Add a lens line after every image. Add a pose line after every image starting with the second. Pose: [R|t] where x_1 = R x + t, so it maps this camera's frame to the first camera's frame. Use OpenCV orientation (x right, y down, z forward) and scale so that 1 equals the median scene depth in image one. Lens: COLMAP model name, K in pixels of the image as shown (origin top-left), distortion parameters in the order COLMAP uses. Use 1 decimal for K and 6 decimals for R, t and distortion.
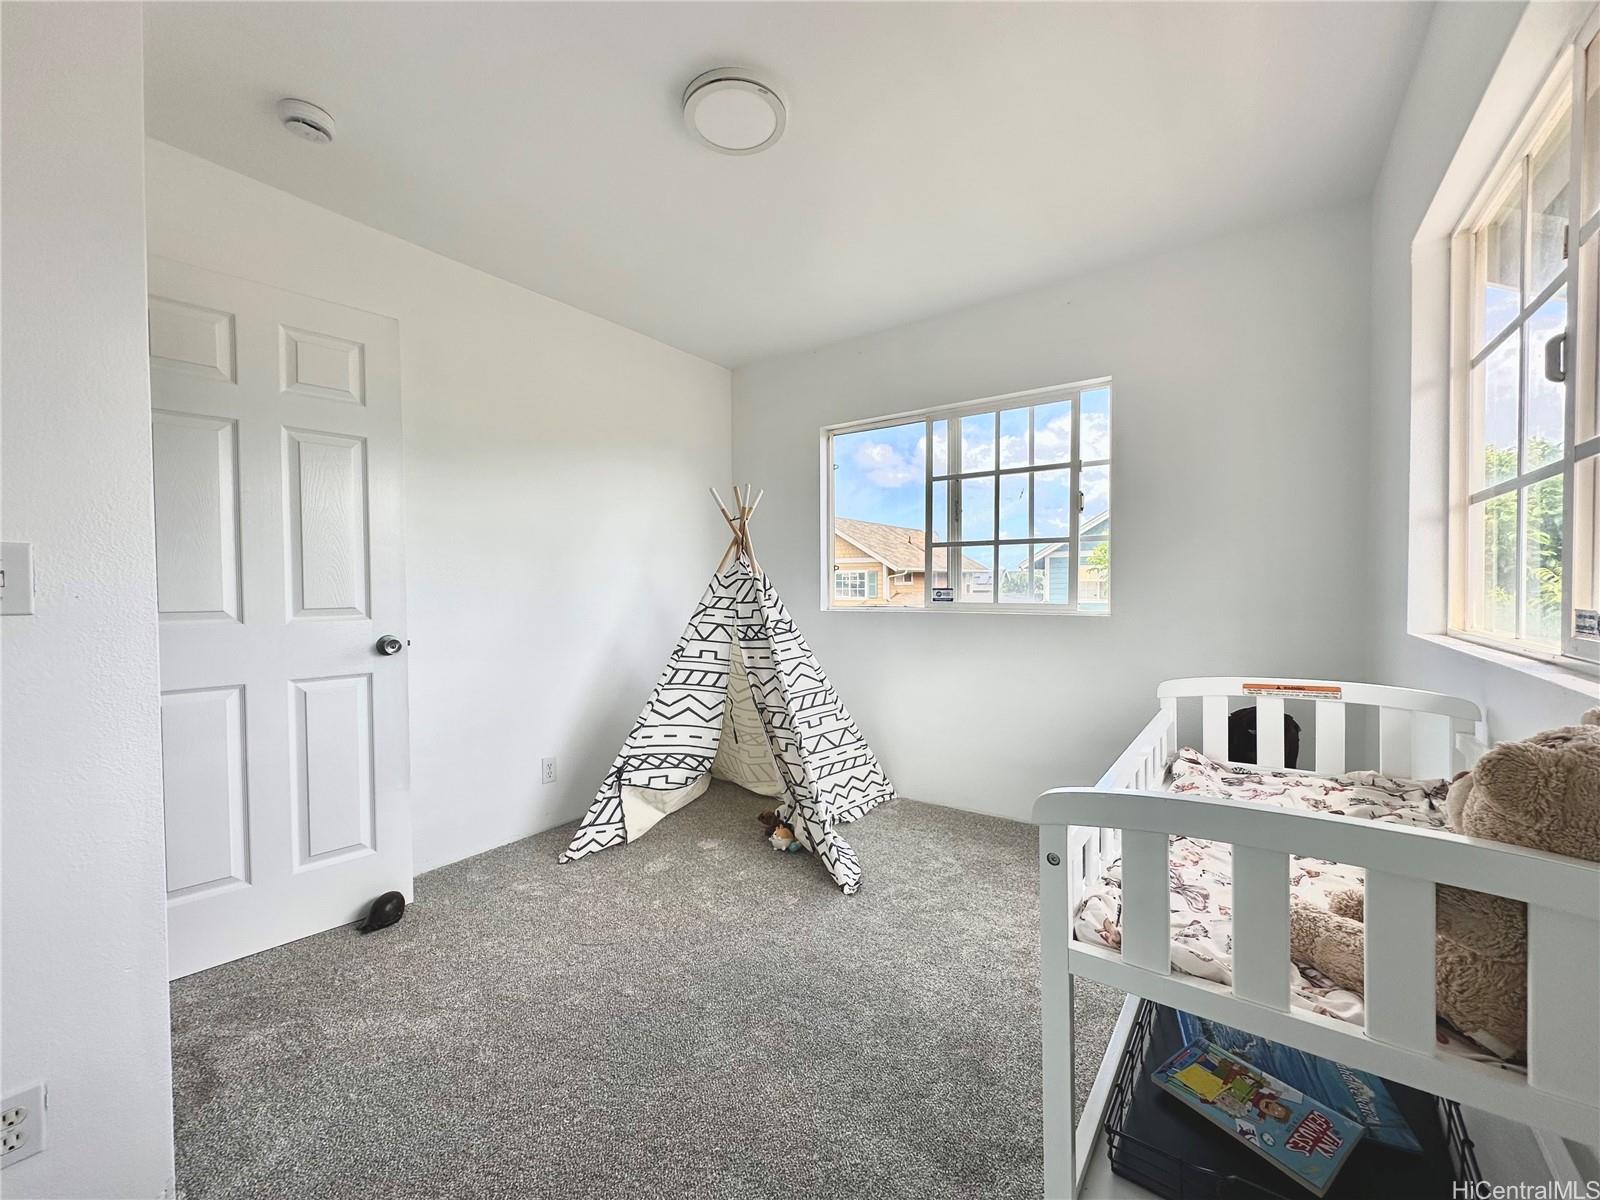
lens RADIAL K [[639.2, 0, 800.0], [0, 639.2, 600.0], [0, 0, 1]] dist [-0.000014, 0.000240]
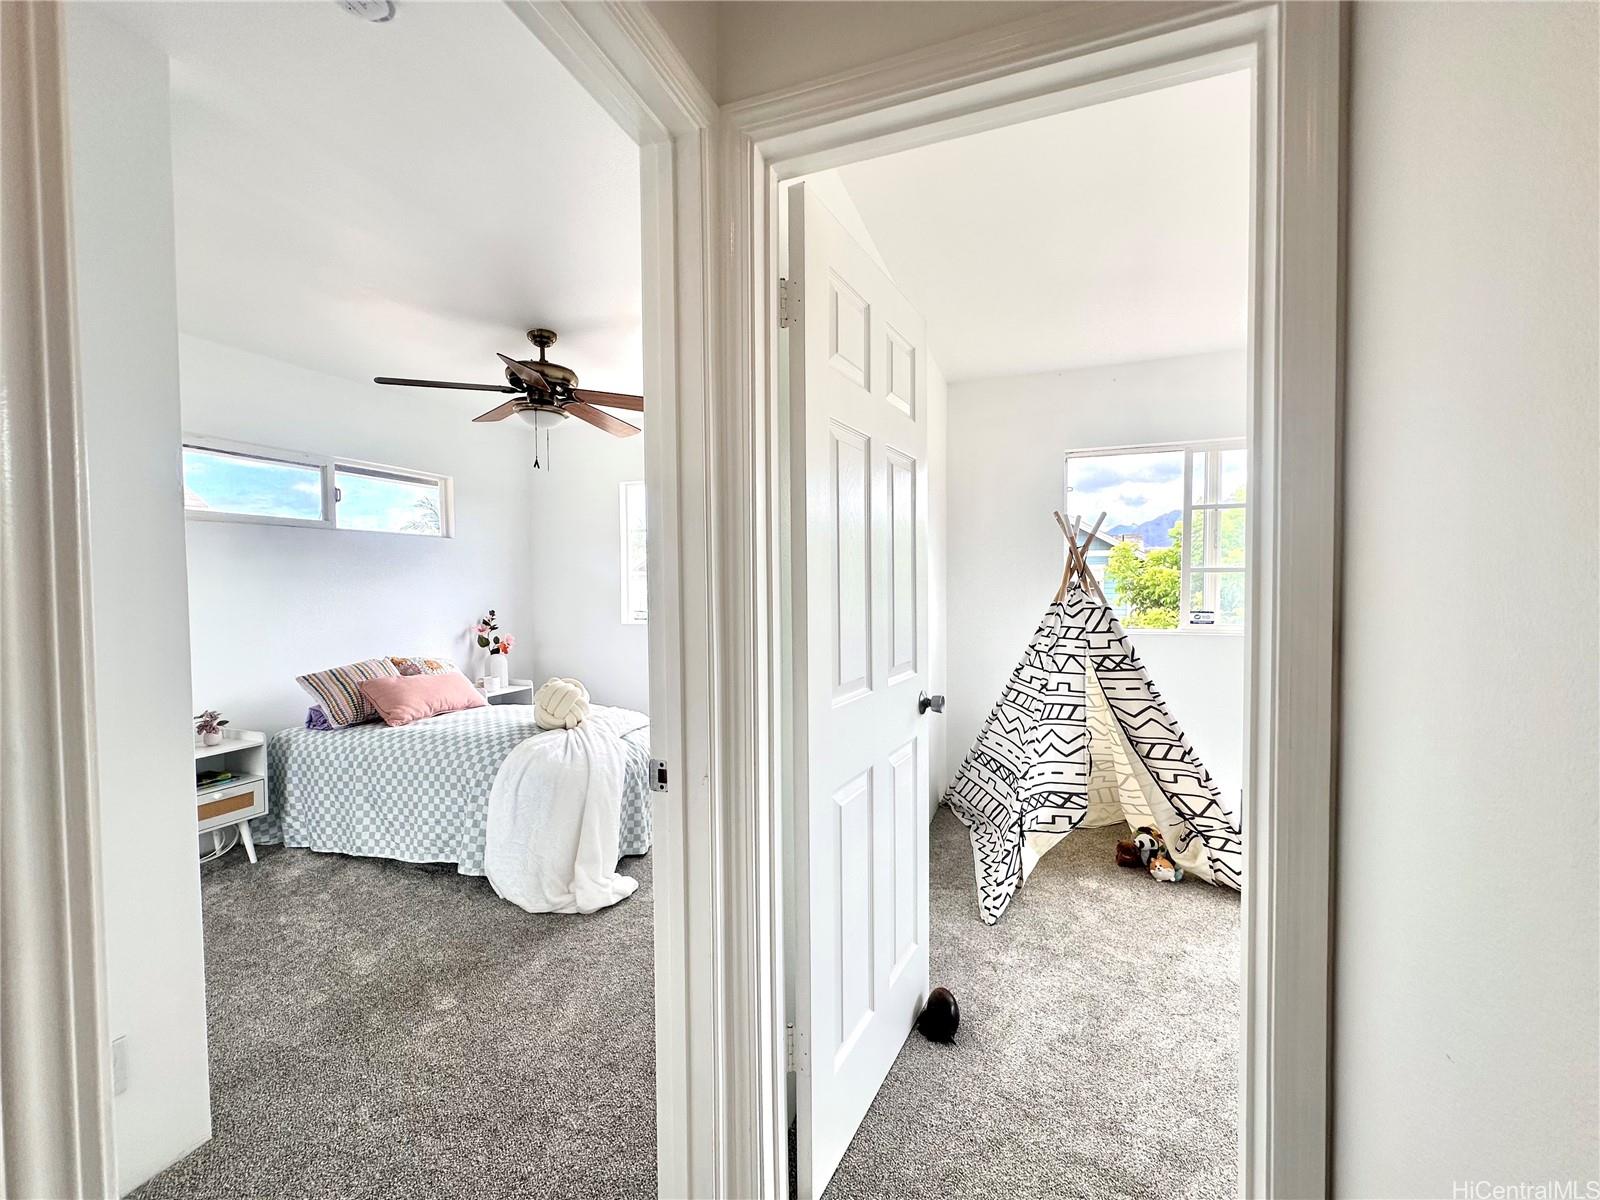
lens RADIAL K [[639.2, 0, 800.0], [0, 639.2, 600.0], [0, 0, 1]] dist [-0.000014, 0.000240]
pose [[0.967993, -0.006008, 0.250907, -0.775626], [0.004459, 0.999967, 0.006741, -0.054468], [-0.250939, -0.005406, 0.967988, 0.165096]]
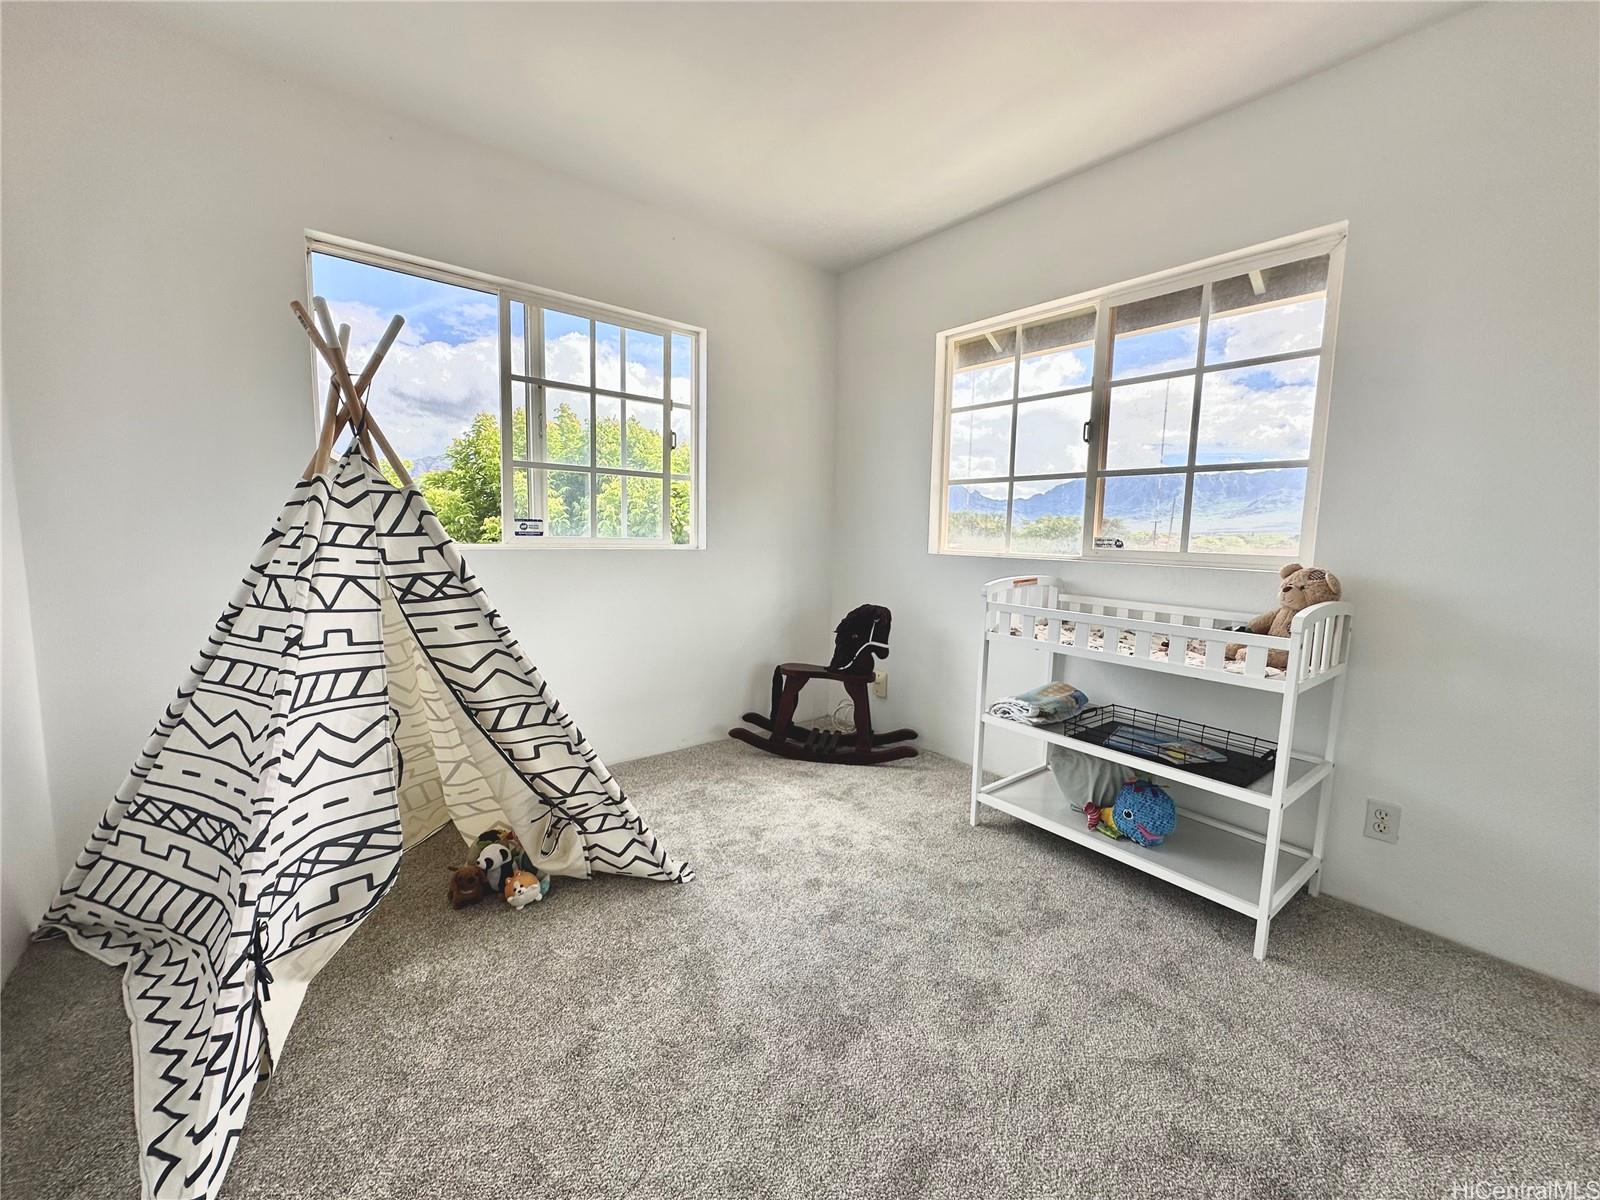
lens RADIAL K [[639.2, 0, 800.0], [0, 639.2, 600.0], [0, 0, 1]] dist [-0.000014, 0.000240]
pose [[0.264906, -0.090698, 0.959999, -0.532334], [0.000217, 0.995572, 0.093999, 0.008279], [-0.964274, -0.024692, 0.263753, 0.517372]]
